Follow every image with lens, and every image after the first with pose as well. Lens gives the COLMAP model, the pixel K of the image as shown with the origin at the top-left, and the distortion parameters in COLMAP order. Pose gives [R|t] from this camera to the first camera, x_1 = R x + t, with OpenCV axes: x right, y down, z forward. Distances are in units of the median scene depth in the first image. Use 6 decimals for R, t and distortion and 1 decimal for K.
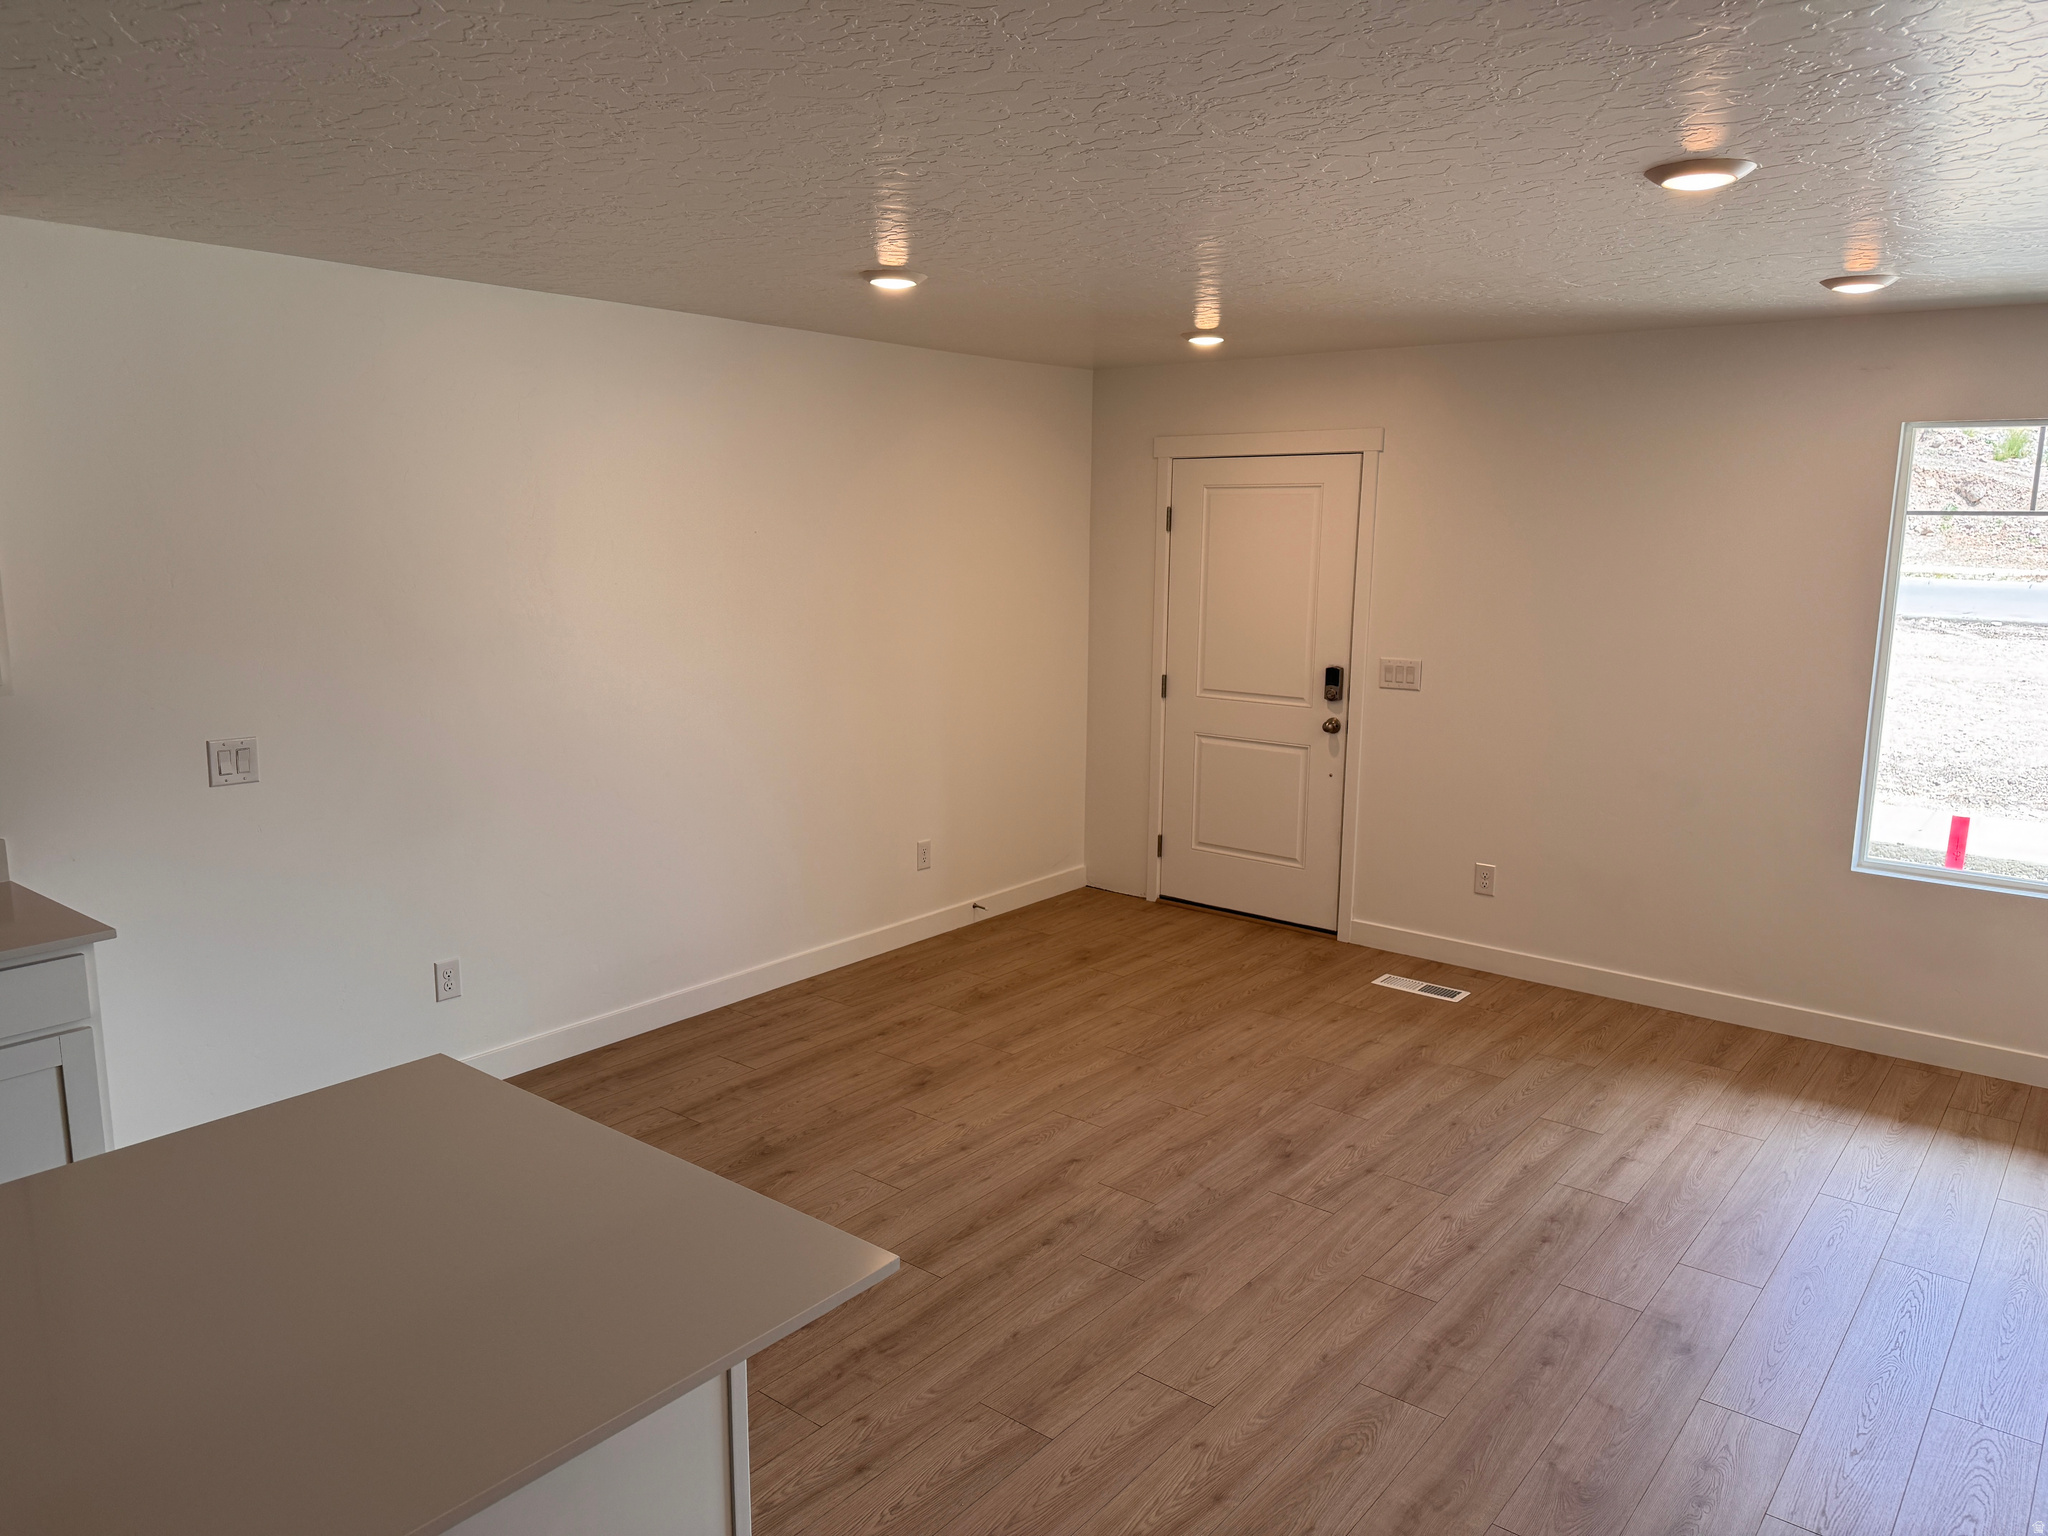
lens RADIAL K [[1418.3, 0, 1046.3], [0, 1418.3, 762.1], [0, 0, 1]] dist [0.105104, -0.179334]
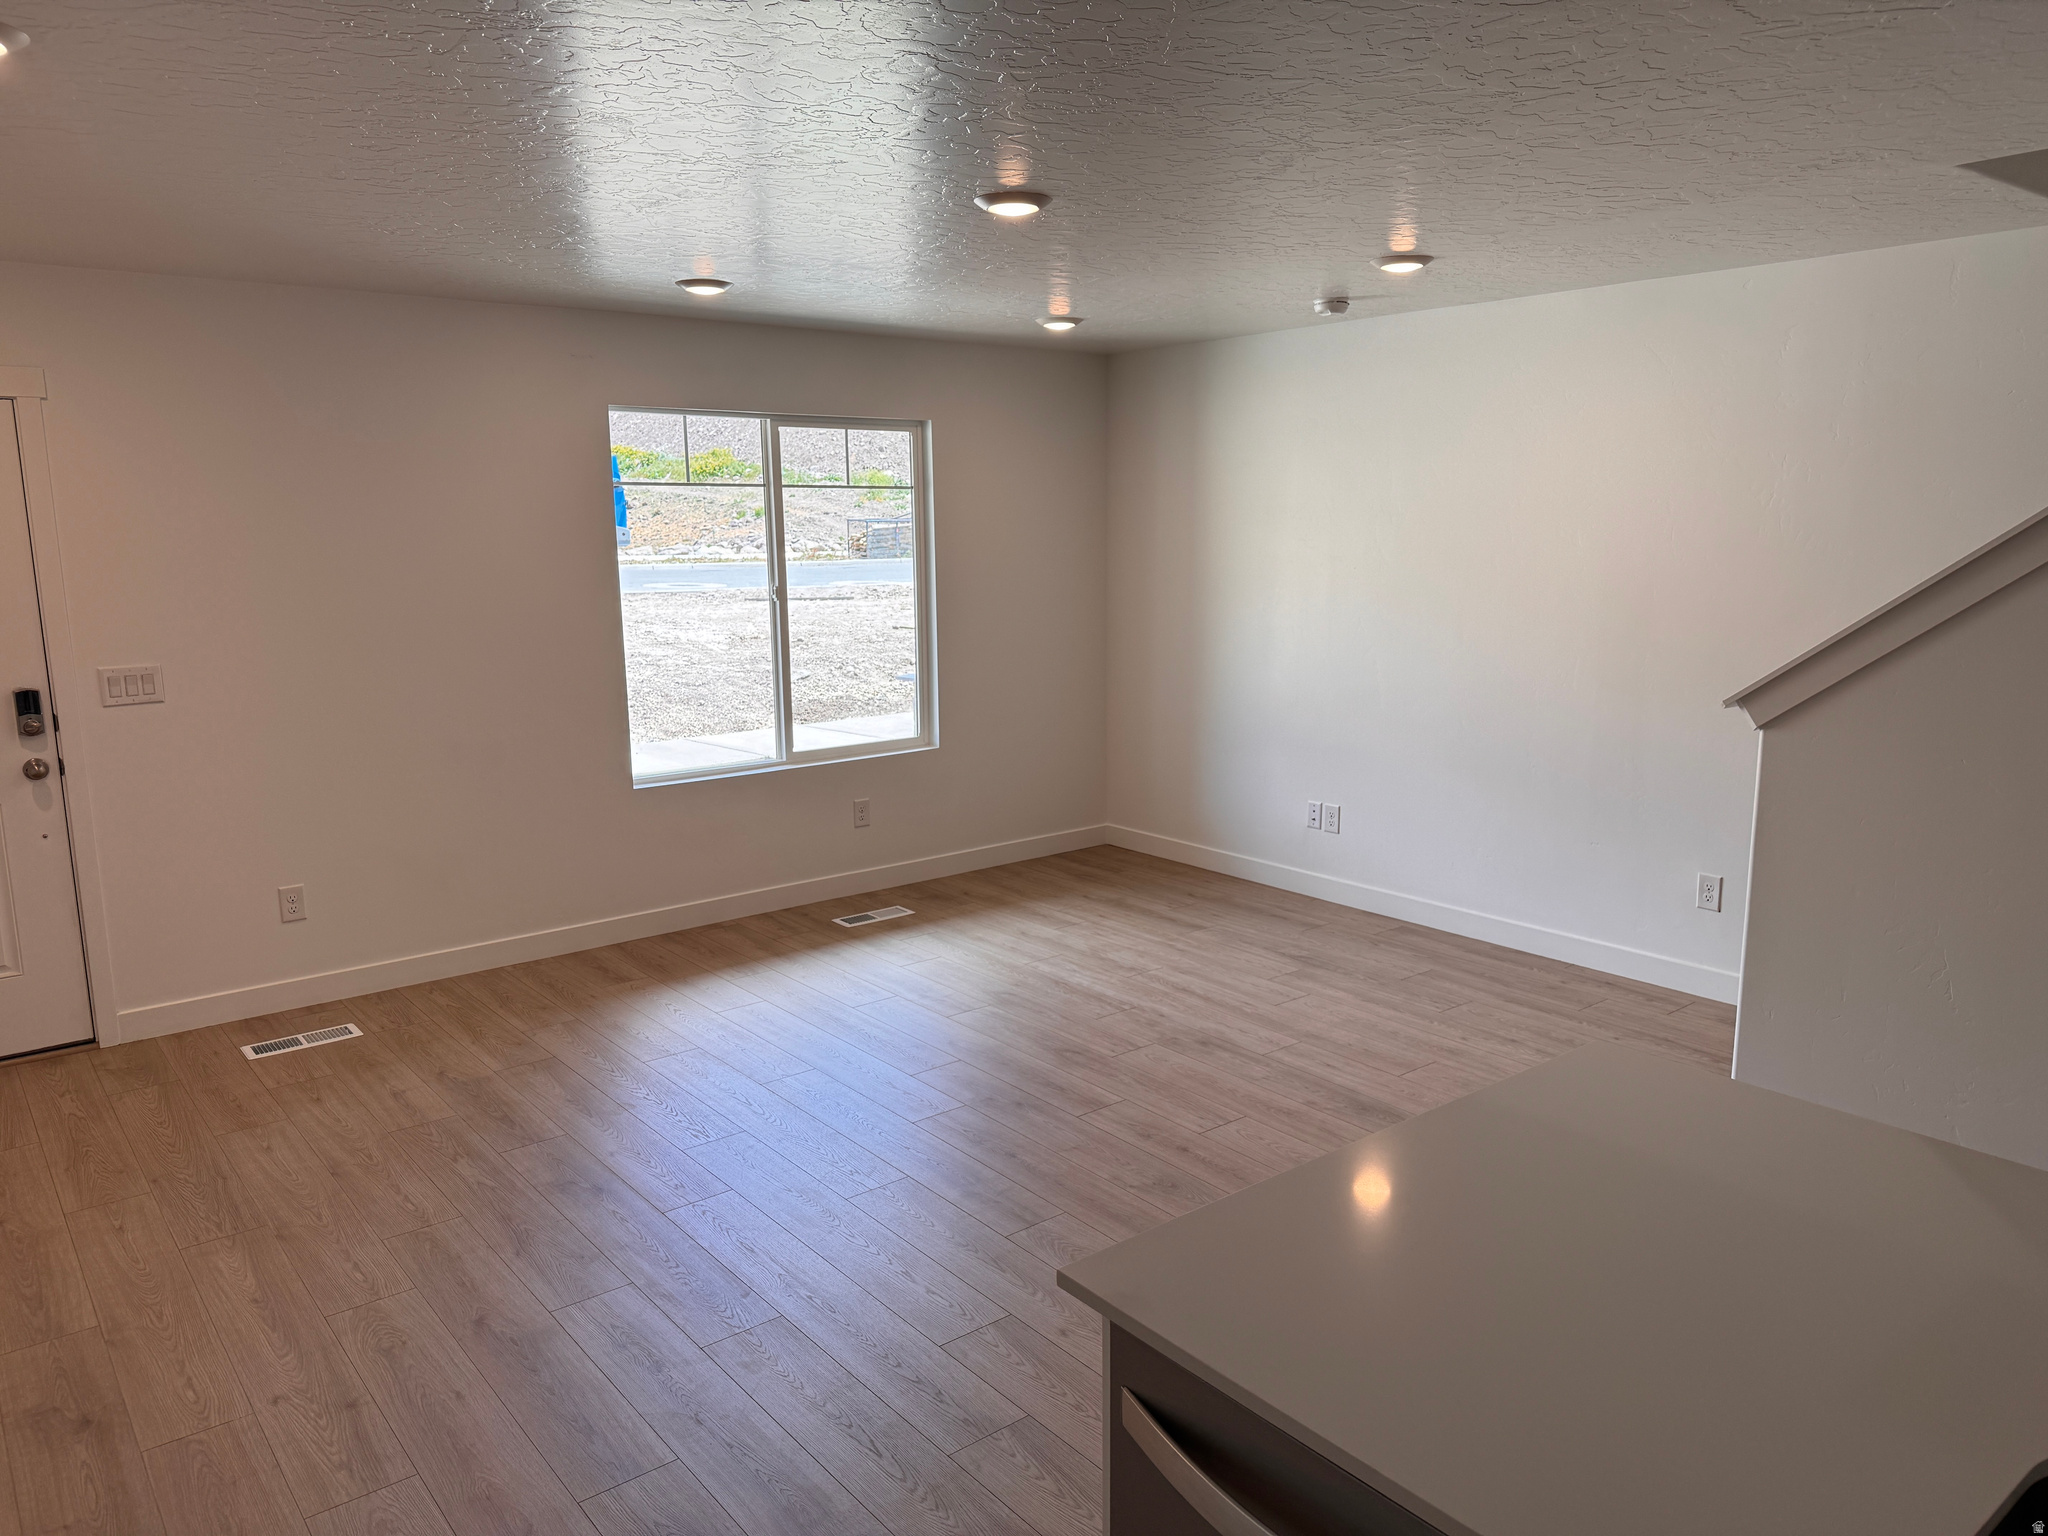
lens RADIAL K [[1413.2, 0, 1024.0], [0, 1413.2, 768.0], [0, 0, 1]] dist [0.008726, -0.035615]
pose [[0.204678, -0.178515, 0.962413, -0.449114], [0.175014, 0.974059, 0.143454, -0.047263], [-0.963056, 0.139074, 0.230611, 0.392616]]
